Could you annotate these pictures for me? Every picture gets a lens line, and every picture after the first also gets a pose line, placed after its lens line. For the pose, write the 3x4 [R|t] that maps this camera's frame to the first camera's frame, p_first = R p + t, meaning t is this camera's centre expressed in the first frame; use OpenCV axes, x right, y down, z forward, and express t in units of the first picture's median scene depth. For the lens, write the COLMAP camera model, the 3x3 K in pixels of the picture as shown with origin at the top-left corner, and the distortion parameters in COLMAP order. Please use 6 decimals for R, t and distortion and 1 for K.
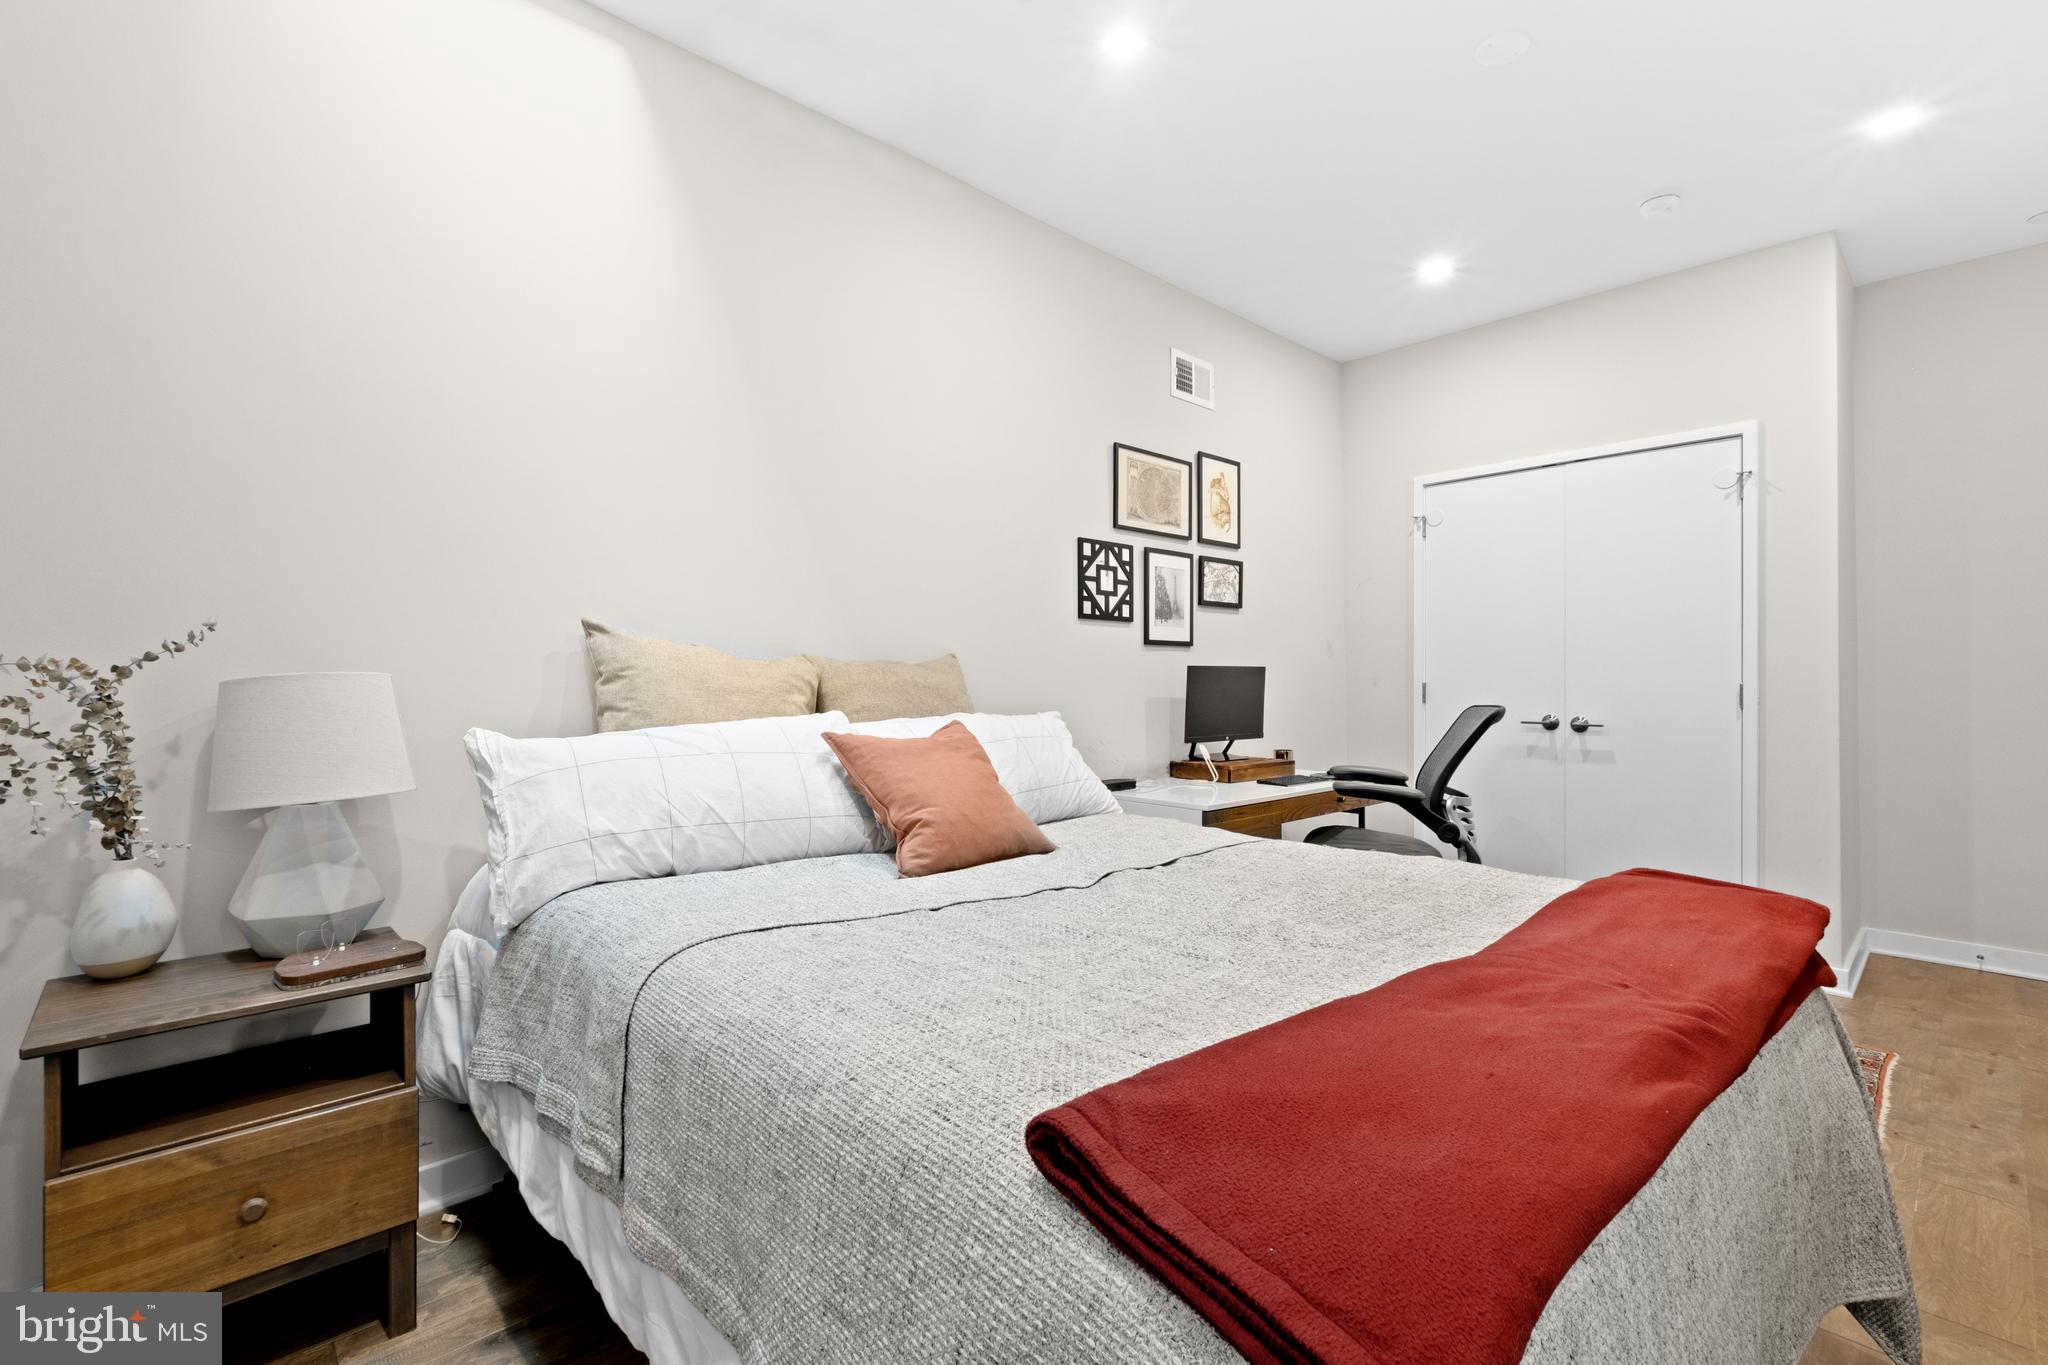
lens RADIAL K [[912.4, 0, 1024.9], [0, 912.4, 673.2], [0, 0, 1]] dist [0.000761, -0.000431]
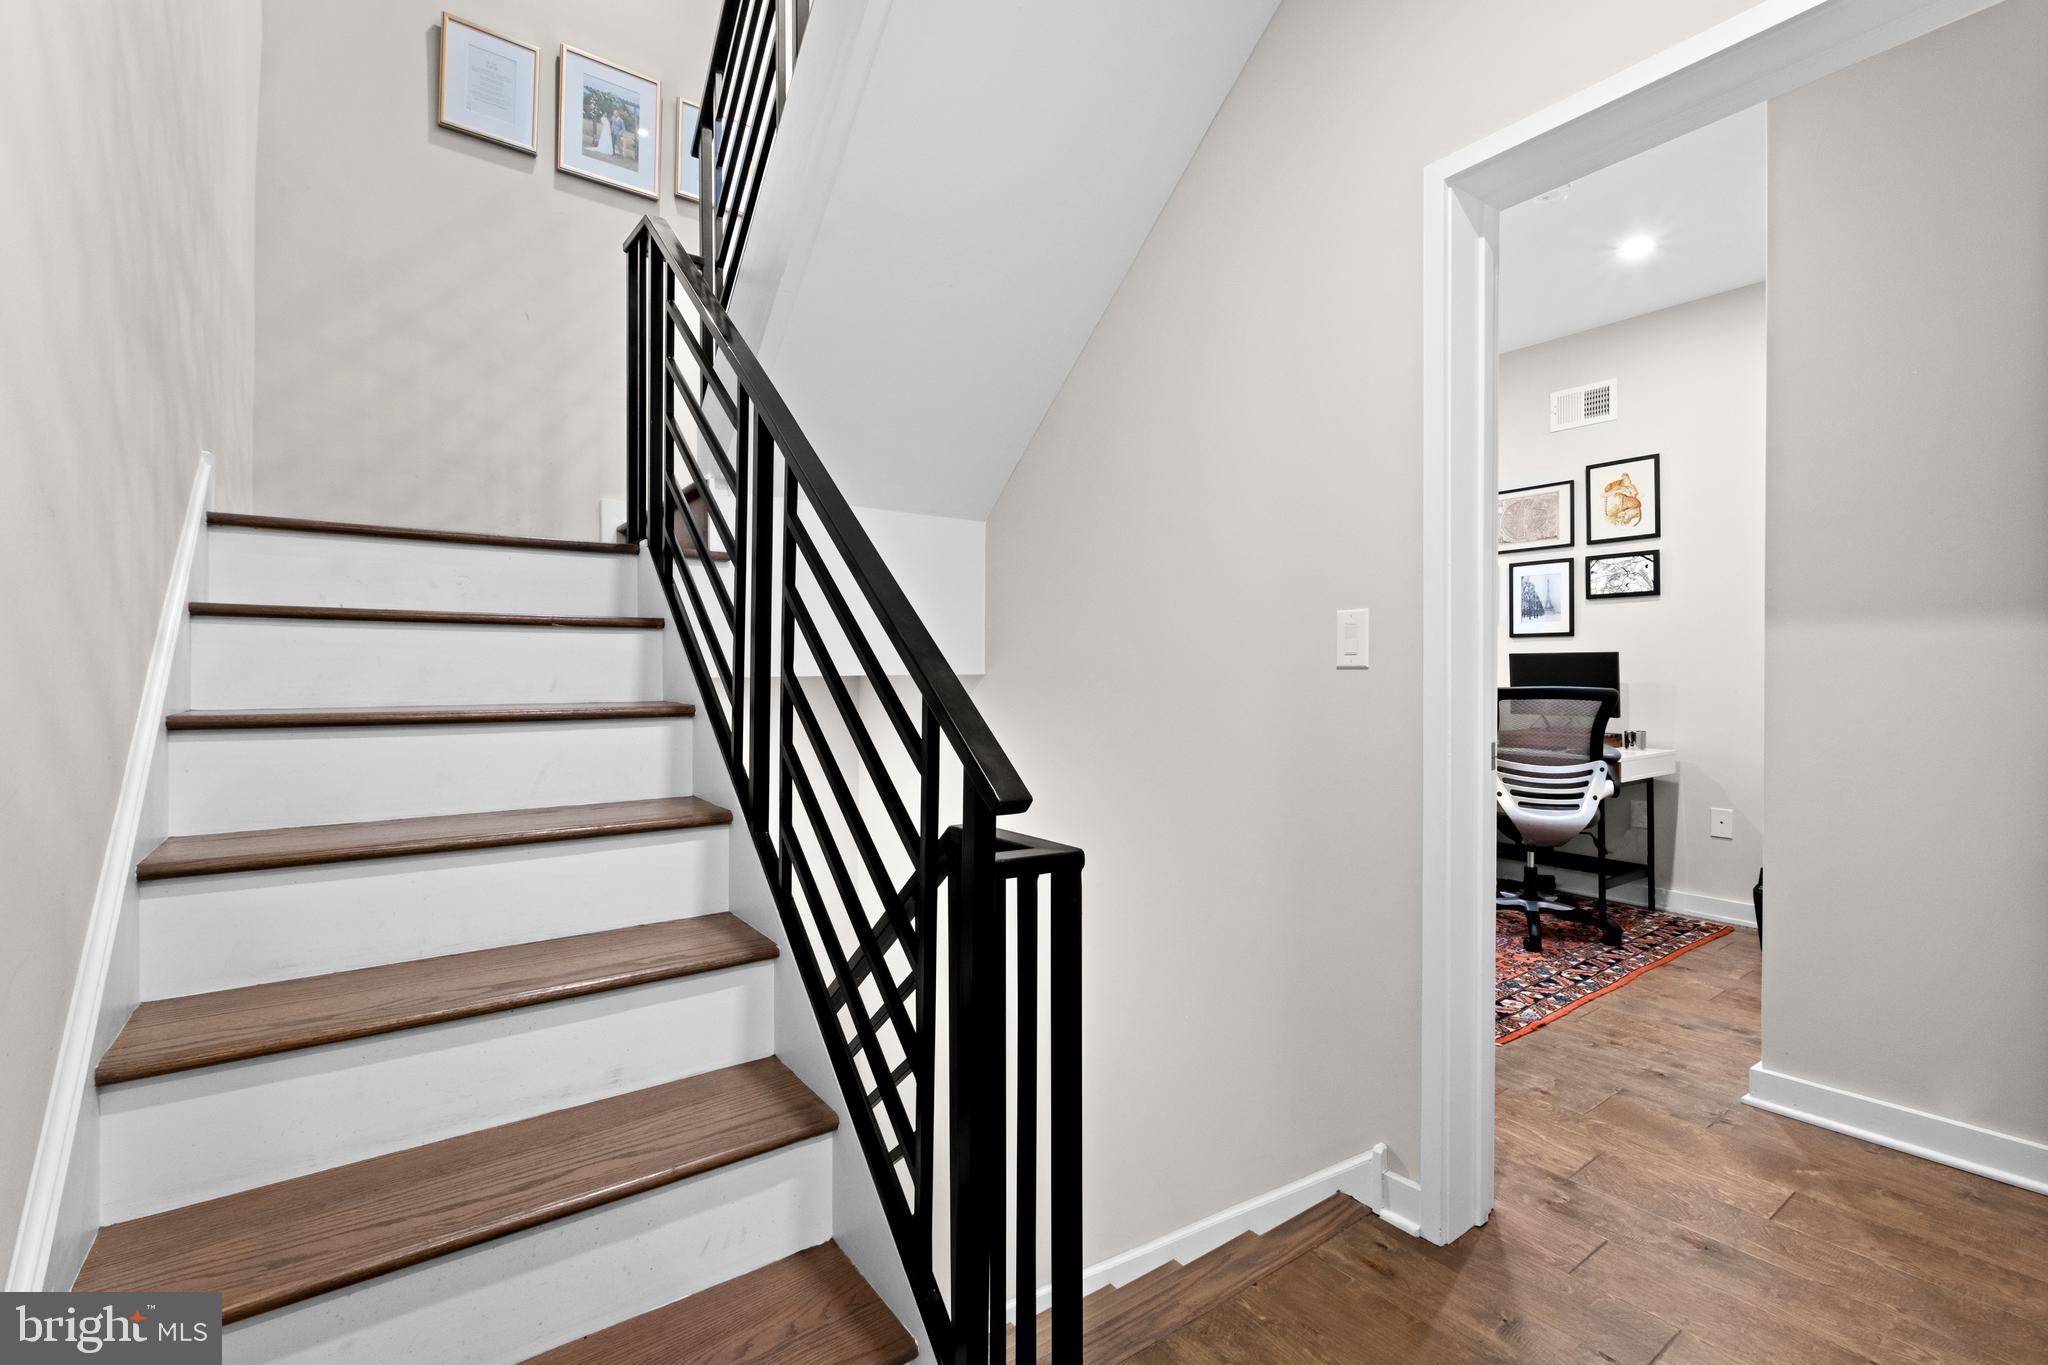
lens RADIAL K [[912.4, 0, 1028.1], [0, 912.4, 677.3], [0, 0, 1]] dist [0.000761, -0.000431]
pose [[-0.122788, 0.009988, -0.992383, 1.424598], [0.005926, 0.999939, 0.009331, 0.008734], [0.992415, -0.004735, -0.122840, 0.439742]]
